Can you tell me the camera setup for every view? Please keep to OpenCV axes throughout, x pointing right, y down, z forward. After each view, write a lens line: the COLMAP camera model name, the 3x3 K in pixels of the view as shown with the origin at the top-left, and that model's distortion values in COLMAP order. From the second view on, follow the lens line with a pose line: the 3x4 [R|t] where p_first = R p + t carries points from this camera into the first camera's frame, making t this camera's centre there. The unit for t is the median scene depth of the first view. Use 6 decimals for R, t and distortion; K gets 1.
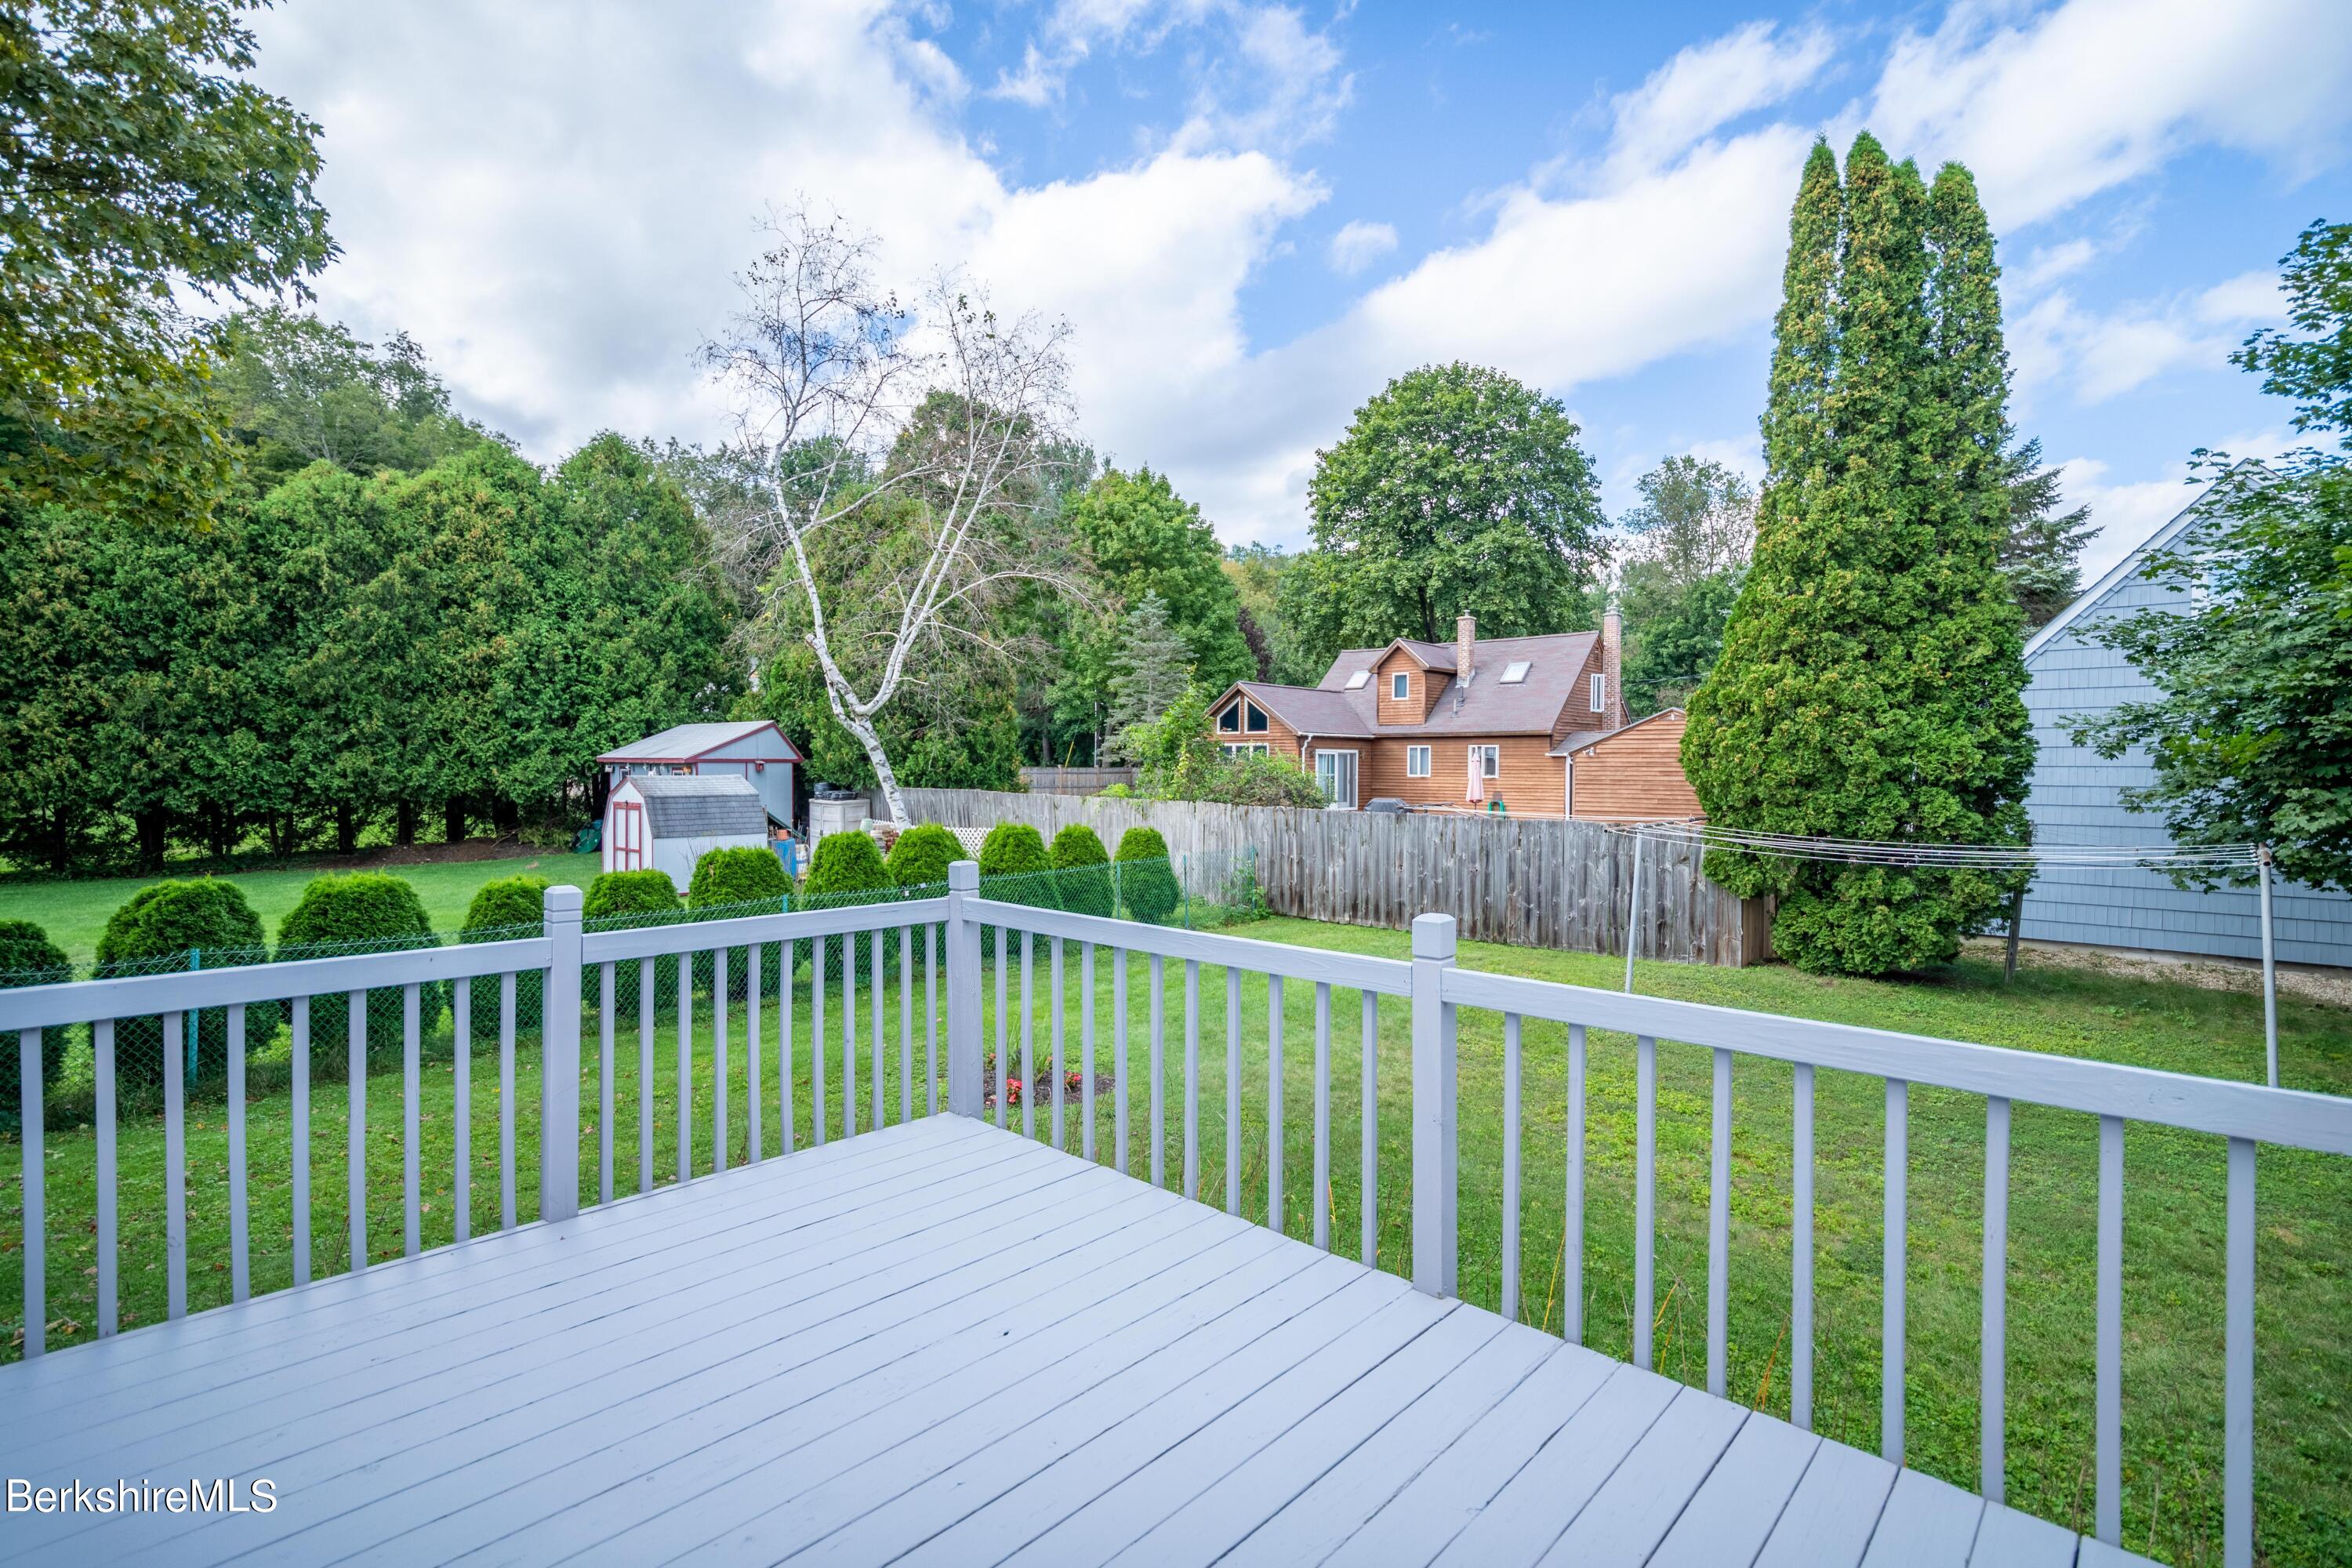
lens RADIAL K [[1083.9, 0, 1171.7], [0, 1083.9, 776.7], [0, 0, 1]] dist [-0.001833, 0.000524]
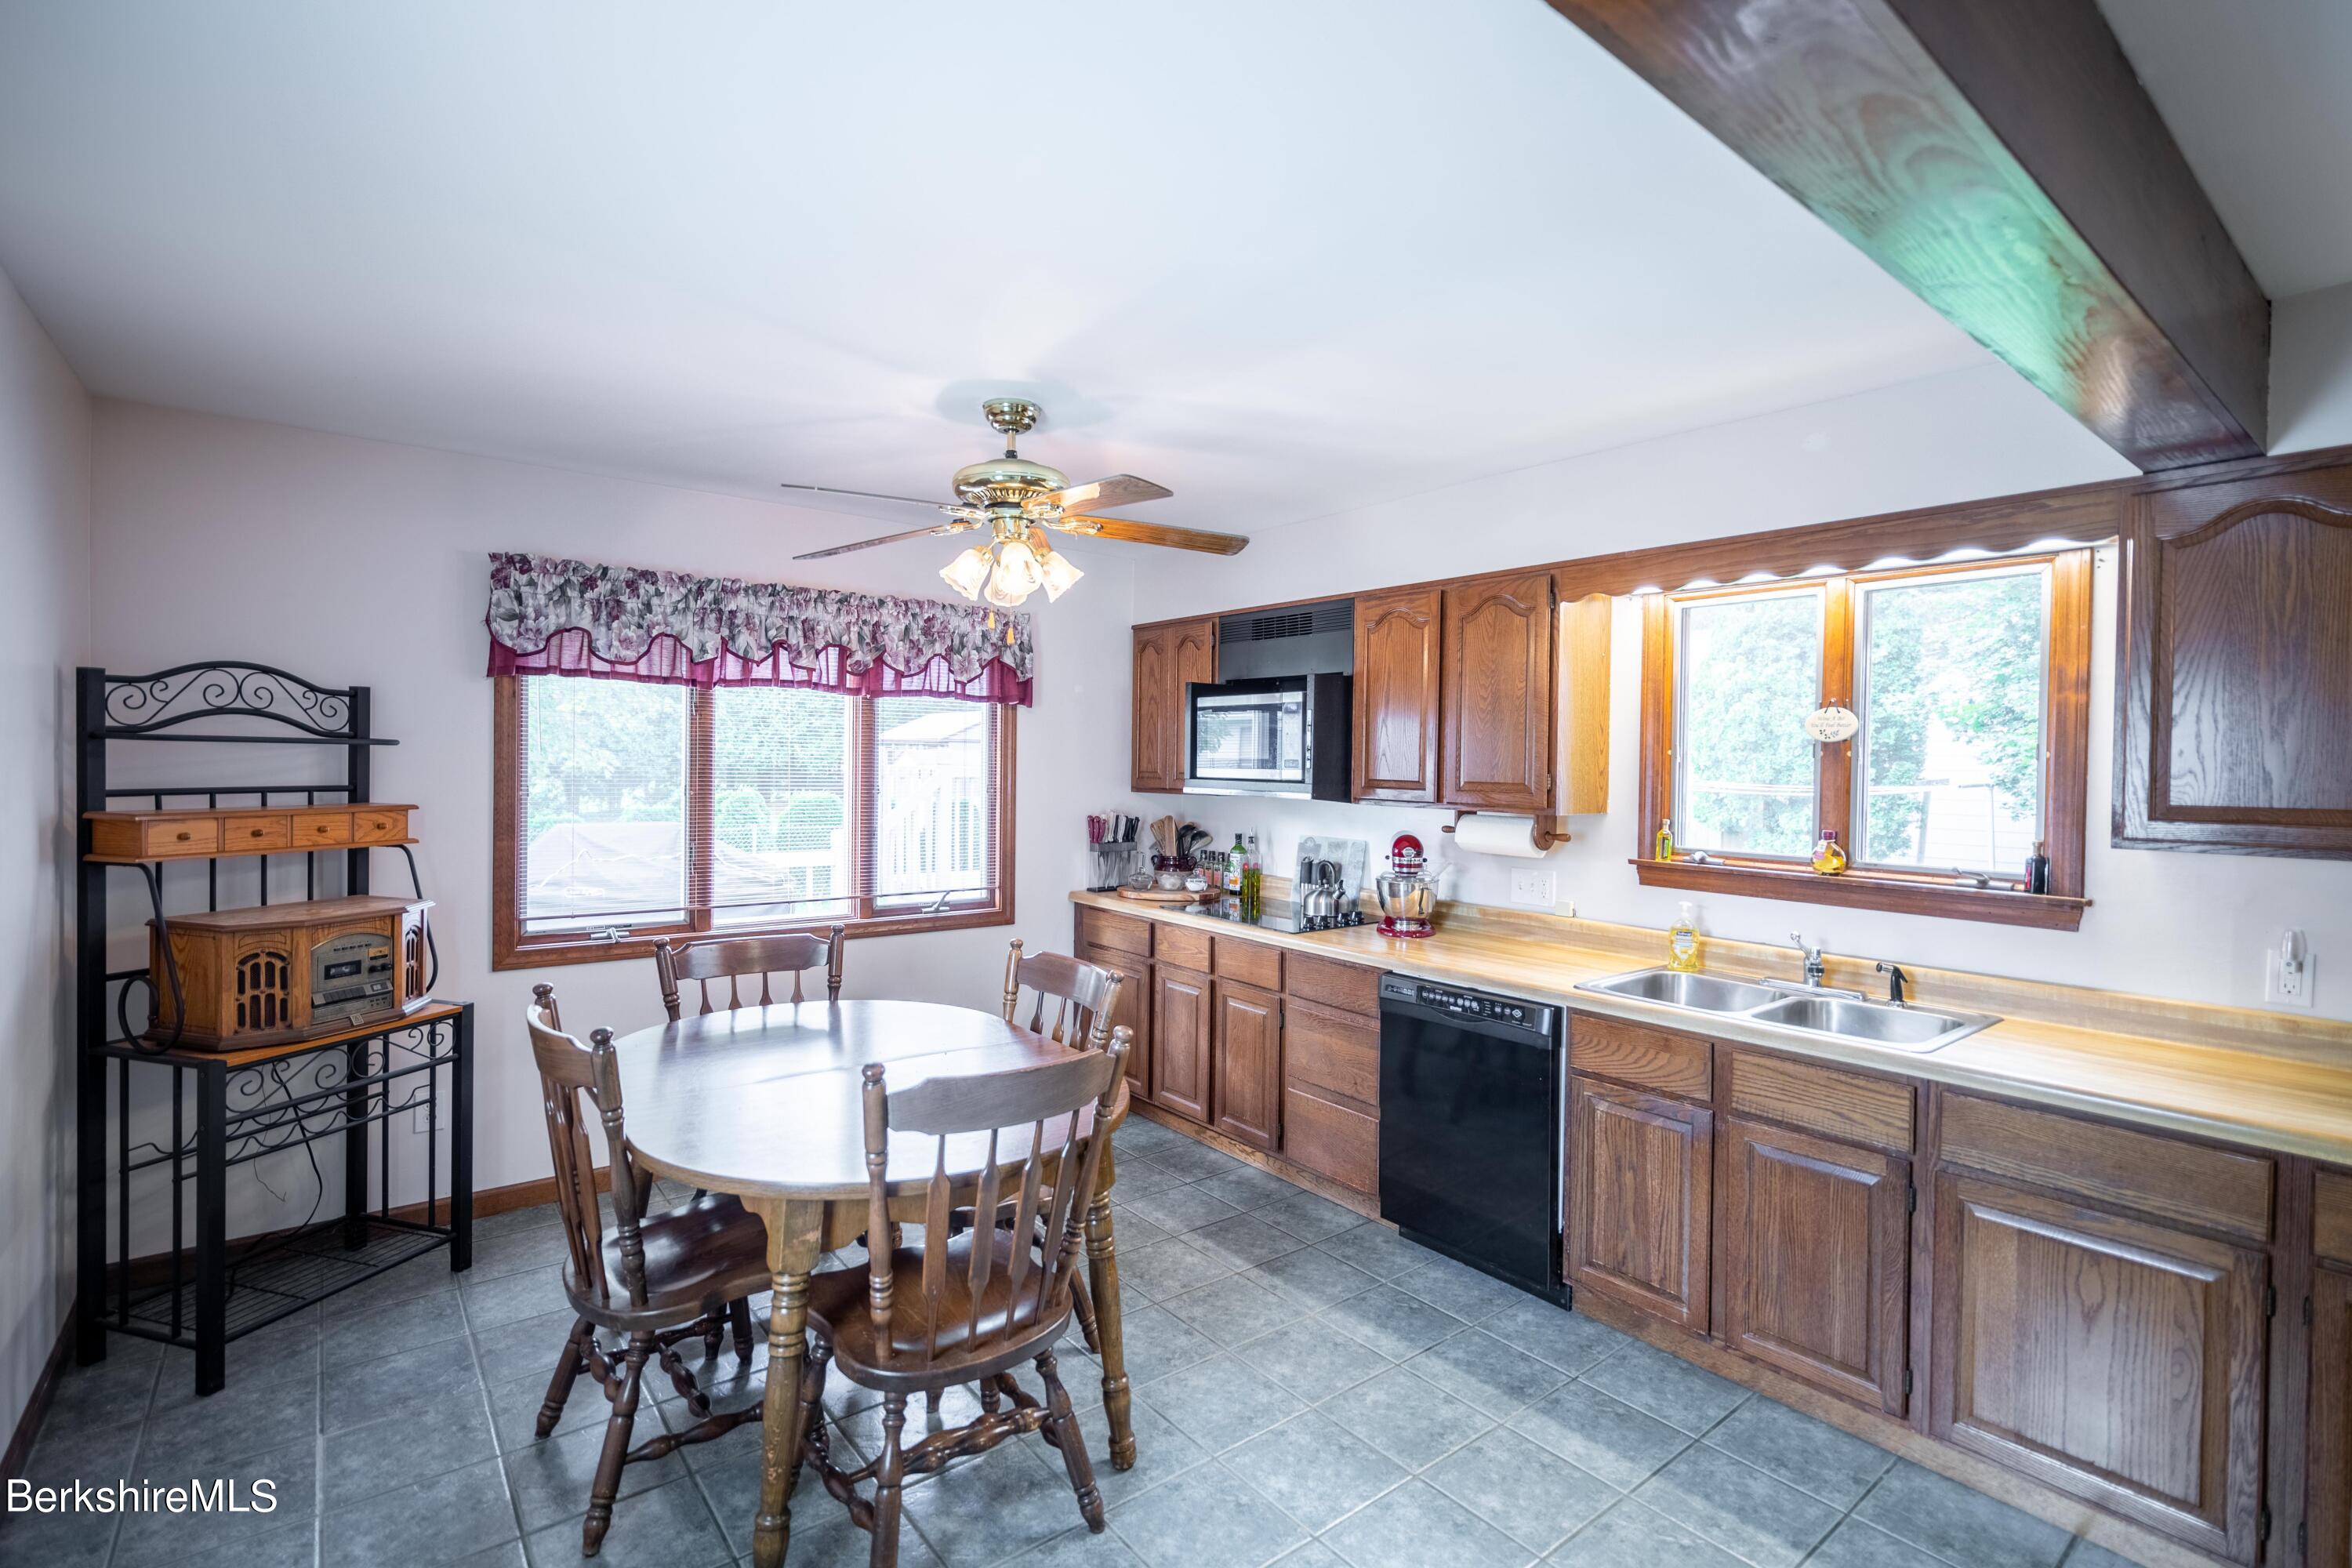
lens RADIAL K [[1083.9, 0, 1181.0], [0, 1083.9, 775.9], [0, 0, 1]] dist [-0.001833, 0.000524]
pose [[0.987739, 0.009594, -0.155817, 0.075501], [-0.009321, 0.999953, 0.002478, 0.044807], [0.155833, -0.000996, 0.987783, -0.487280]]
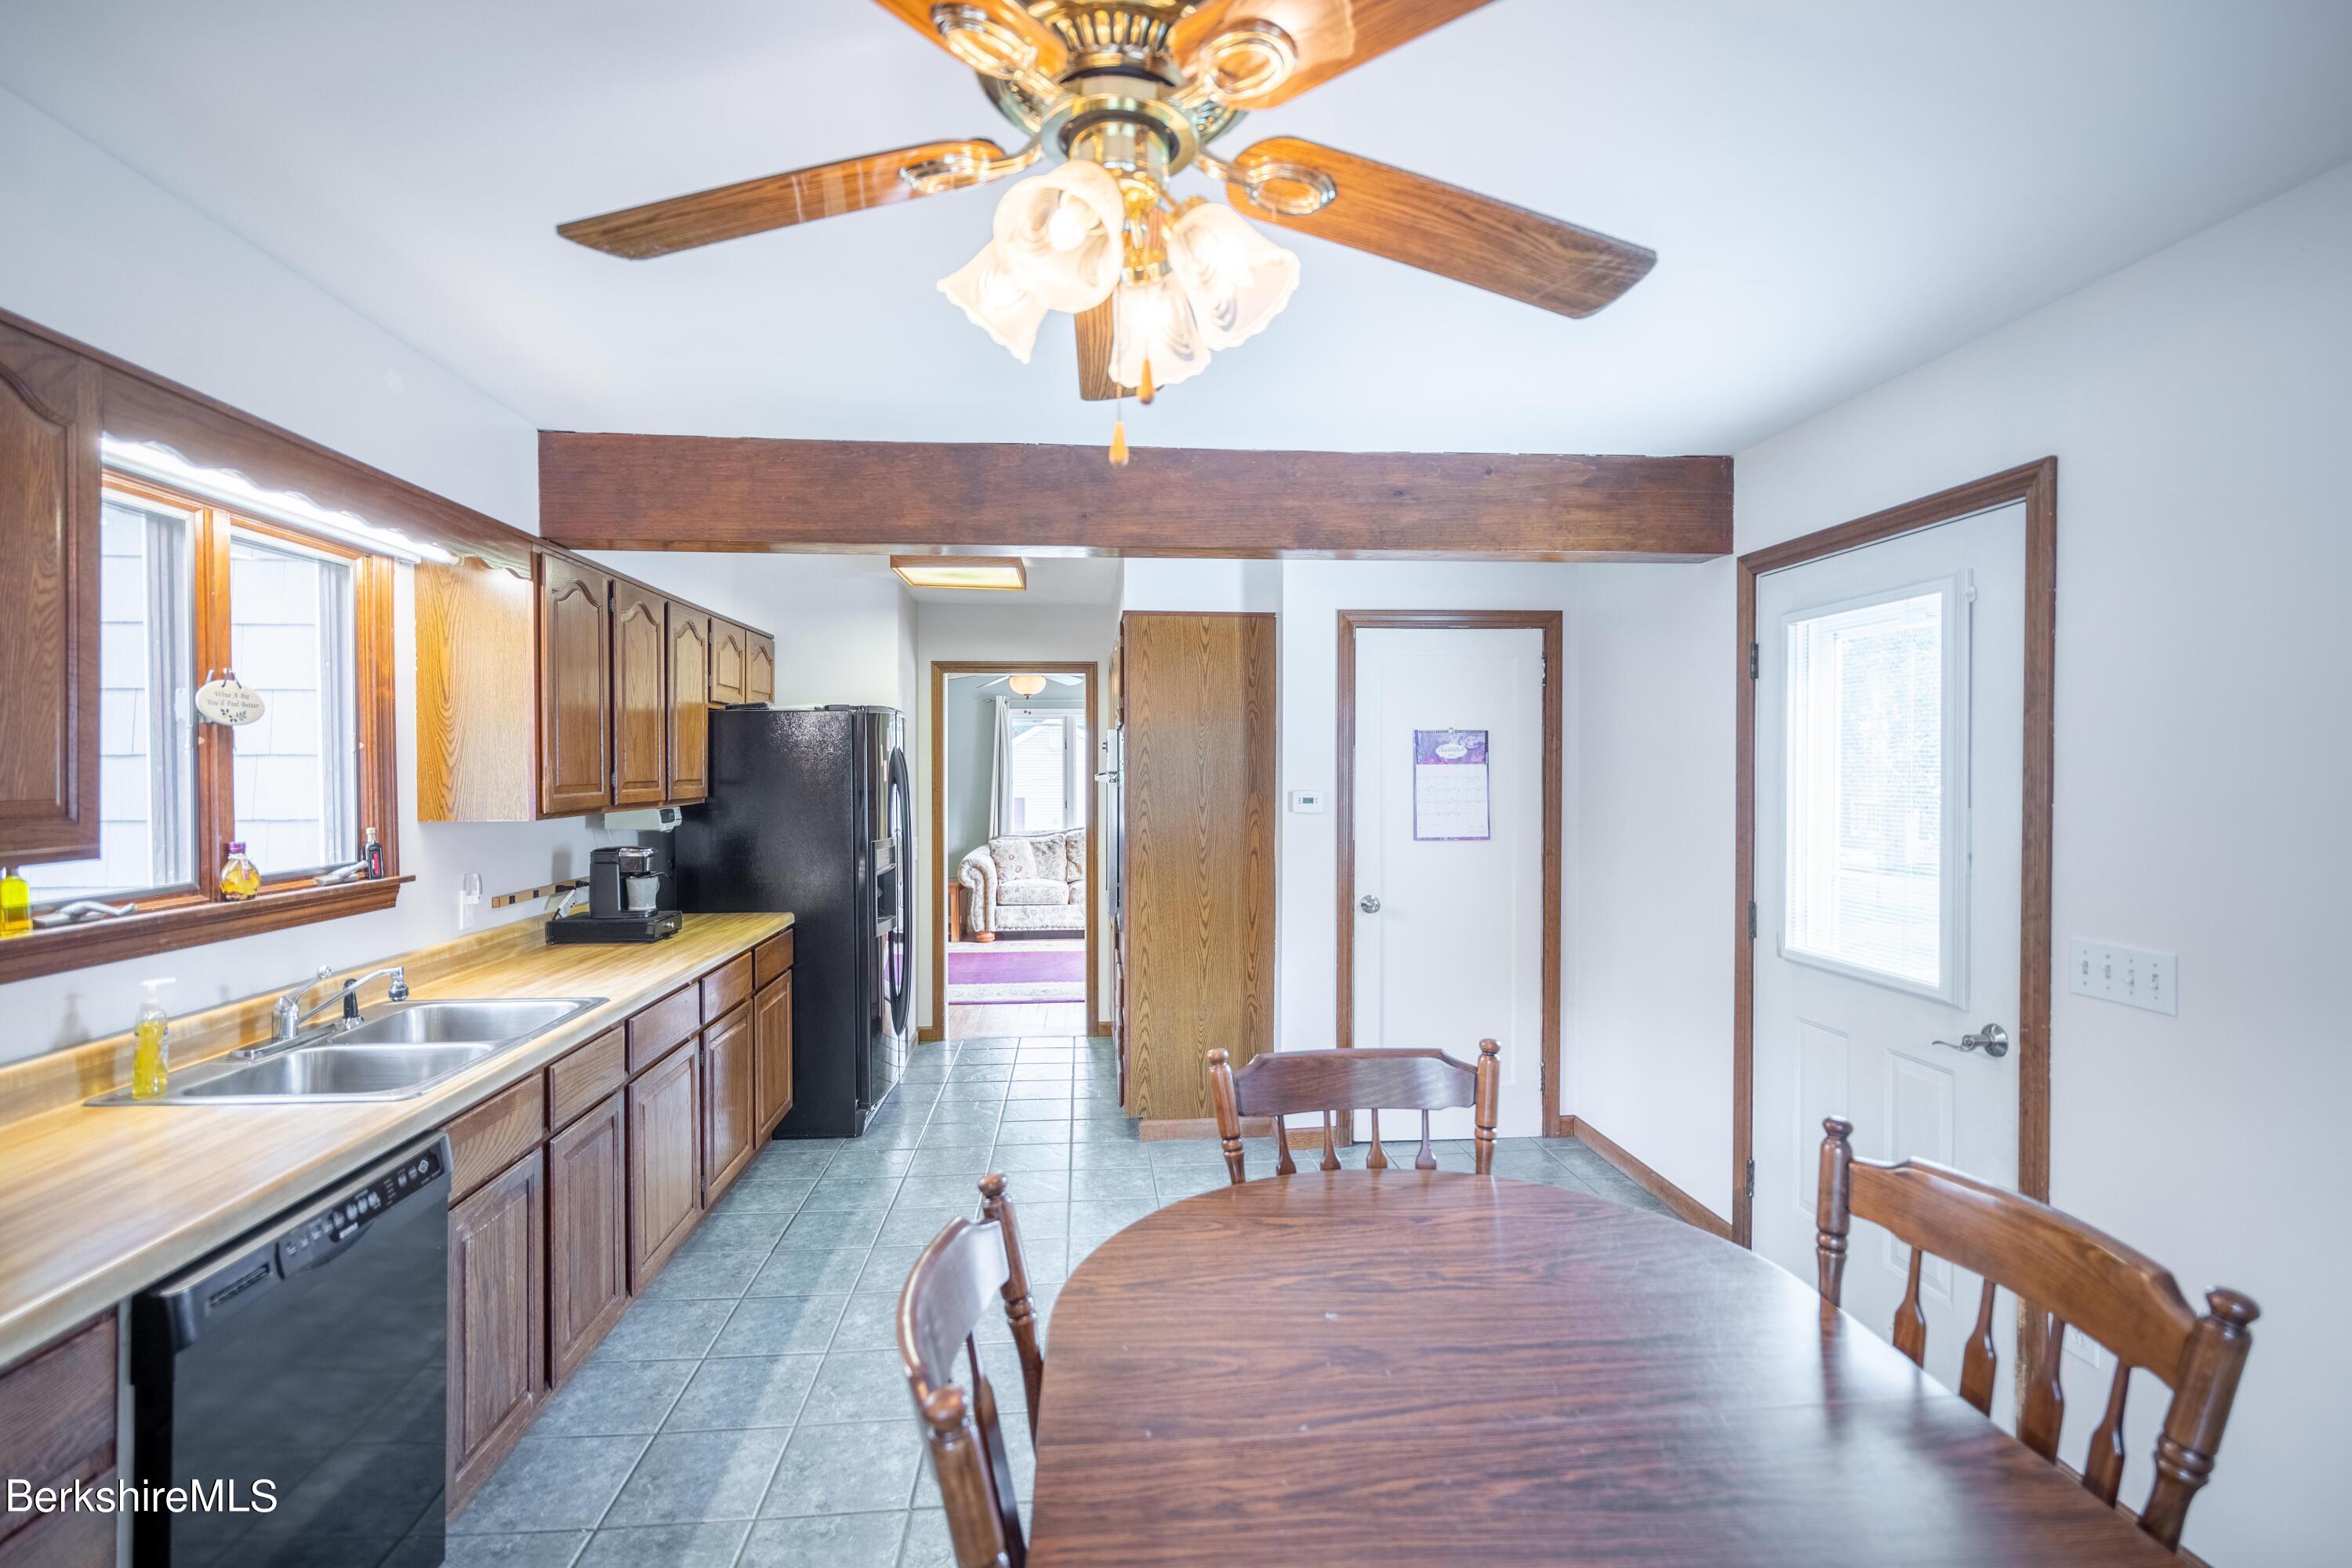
lens RADIAL K [[1083.9, 0, 1179.1], [0, 1083.9, 779.3], [0, 0, 1]] dist [-0.001833, 0.000524]
pose [[-0.738347, -0.010643, 0.674337, -0.678585], [0.001714, 0.999843, 0.017657, 0.033461], [-0.674418, 0.014192, -0.738213, 1.091226]]
